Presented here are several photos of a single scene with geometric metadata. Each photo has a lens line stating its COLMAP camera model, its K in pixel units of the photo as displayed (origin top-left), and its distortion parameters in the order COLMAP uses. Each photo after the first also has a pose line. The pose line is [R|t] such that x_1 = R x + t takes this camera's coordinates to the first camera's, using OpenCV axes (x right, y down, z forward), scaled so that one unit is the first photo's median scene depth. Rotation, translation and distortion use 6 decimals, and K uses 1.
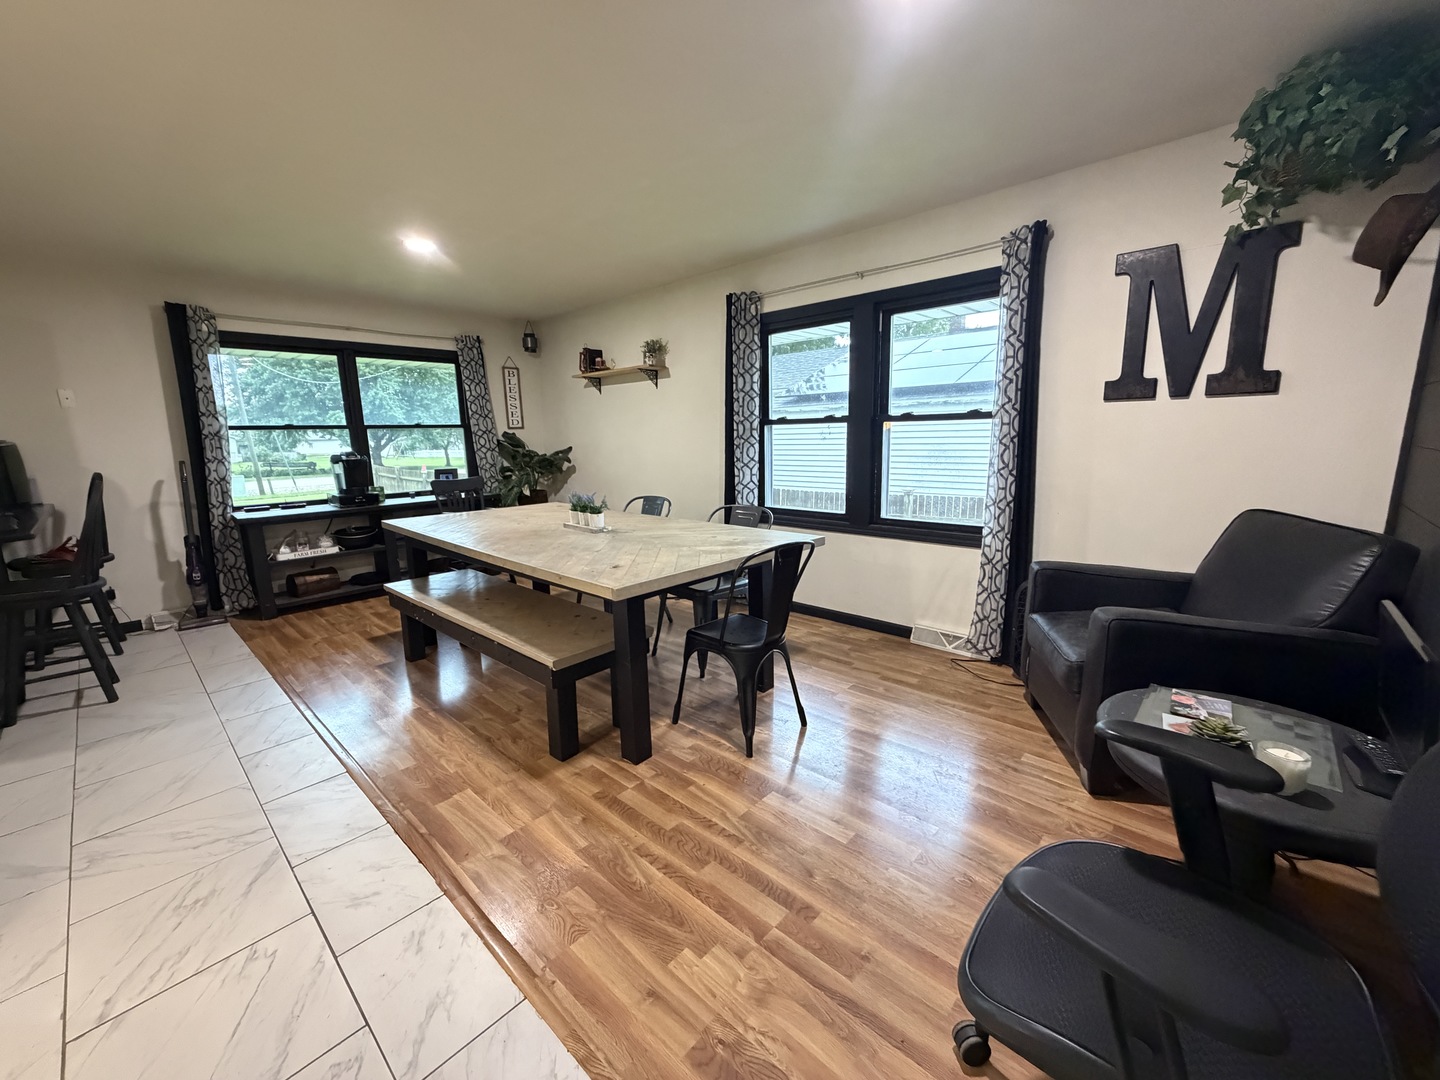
lens RADIAL K [[572.5, 0, 722.0], [0, 572.5, 536.5], [0, 0, 1]] dist [0.002345, -0.000028]
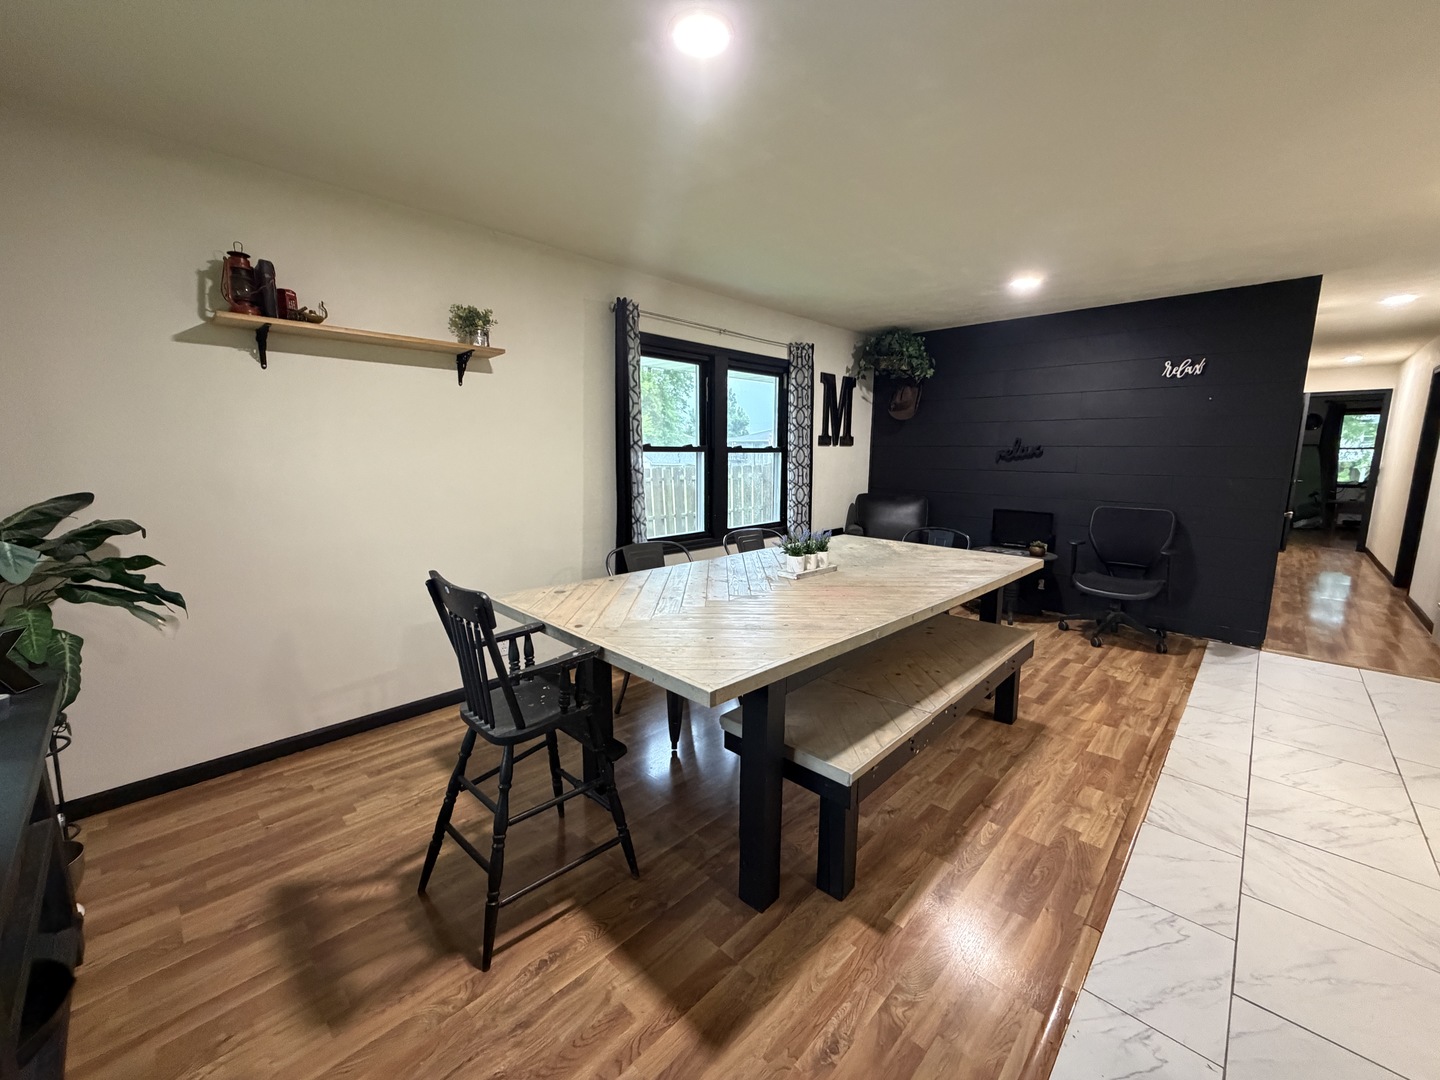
lens RADIAL K [[572.5, 0, 720.4], [0, 572.5, 536.9], [0, 0, 1]] dist [0.002345, -0.000028]
pose [[0.026538, -0.125141, 0.991784, -1.302941], [0.175601, 0.977290, 0.118613, -0.228256], [-0.984104, 0.171011, 0.047910, 1.316933]]
